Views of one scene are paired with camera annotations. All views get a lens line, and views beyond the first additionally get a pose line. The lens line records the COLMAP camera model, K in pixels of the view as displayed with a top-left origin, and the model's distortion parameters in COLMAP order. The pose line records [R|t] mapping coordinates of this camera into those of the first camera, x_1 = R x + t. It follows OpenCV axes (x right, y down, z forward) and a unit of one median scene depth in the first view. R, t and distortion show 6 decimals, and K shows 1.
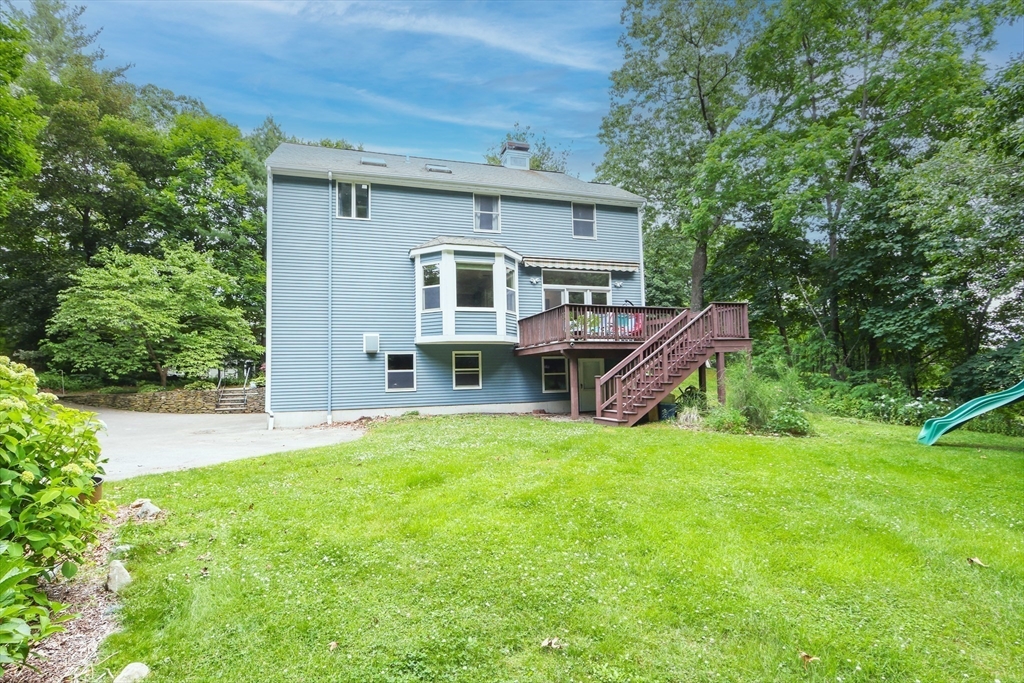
lens RADIAL K [[504.2, 0, 513.6], [0, 504.2, 342.4], [0, 0, 1]] dist [-0.009330, 0.000836]
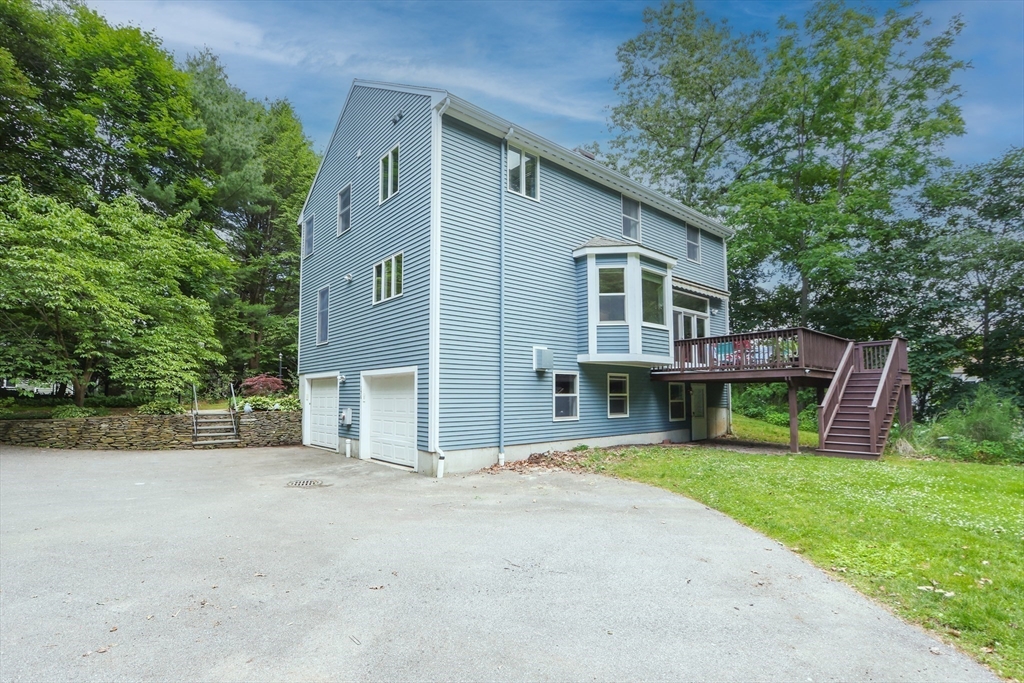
lens RADIAL K [[472.6, 0, 500.7], [0, 472.6, 362.0], [0, 0, 1]] dist [-0.012304, 0.001070]
pose [[0.925535, 0.048653, 0.375523, -0.578997], [-0.044735, 0.998815, -0.019151, 0.022077], [-0.376010, 0.000926, 0.926615, 0.325822]]
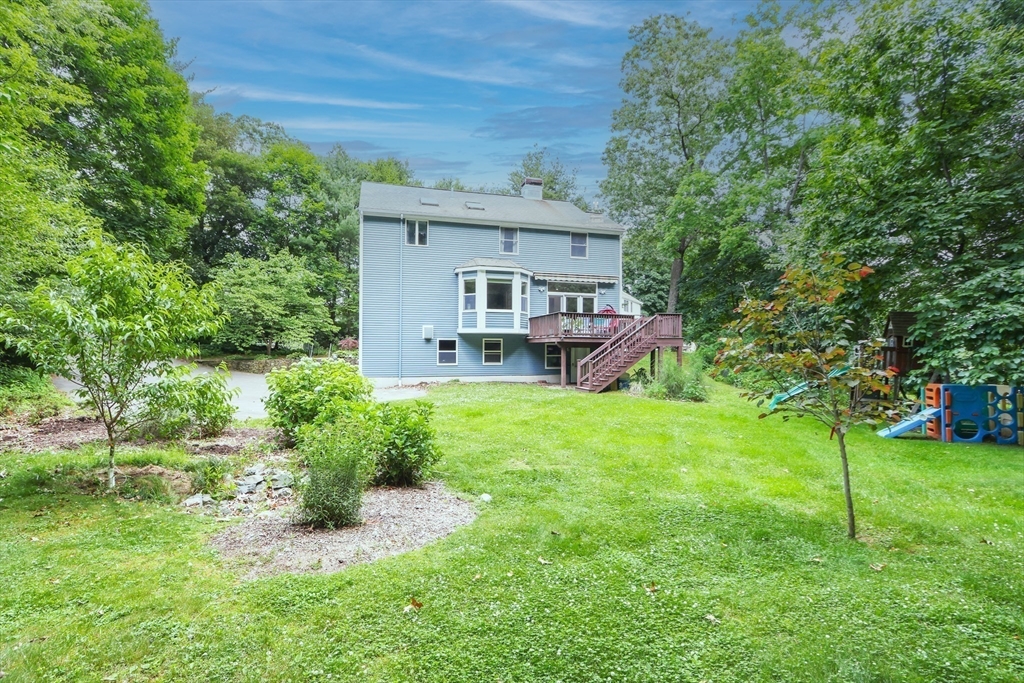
lens RADIAL K [[472.6, 0, 515.3], [0, 472.6, 342.0], [0, 0, 1]] dist [-0.012304, 0.001070]
pose [[0.999102, 0.026261, -0.033249, 0.016358], [-0.024393, 0.998167, 0.055393, -0.048845], [0.034643, -0.054532, 0.997911, -0.340221]]
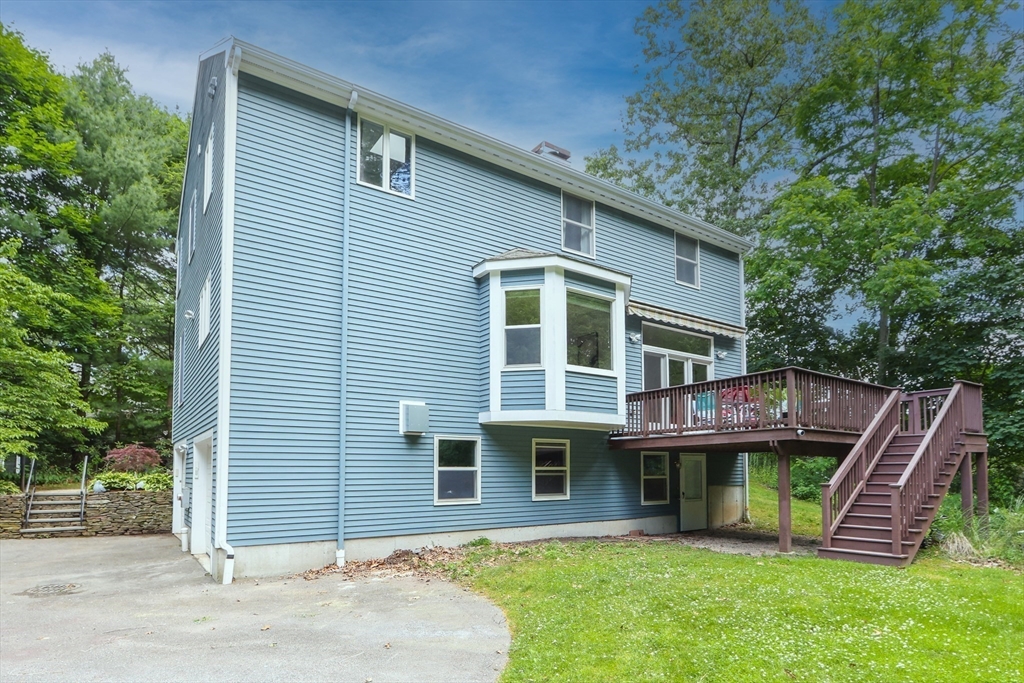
lens RADIAL K [[554.1, 0, 518.8], [0, 554.1, 444.5], [0, 0, 1]] dist [-0.012028, -0.000311]
pose [[0.954868, 0.033757, 0.295107, -0.330507], [-0.037150, 0.999292, 0.005895, 0.021553], [-0.294699, -0.016592, 0.955446, 0.356037]]
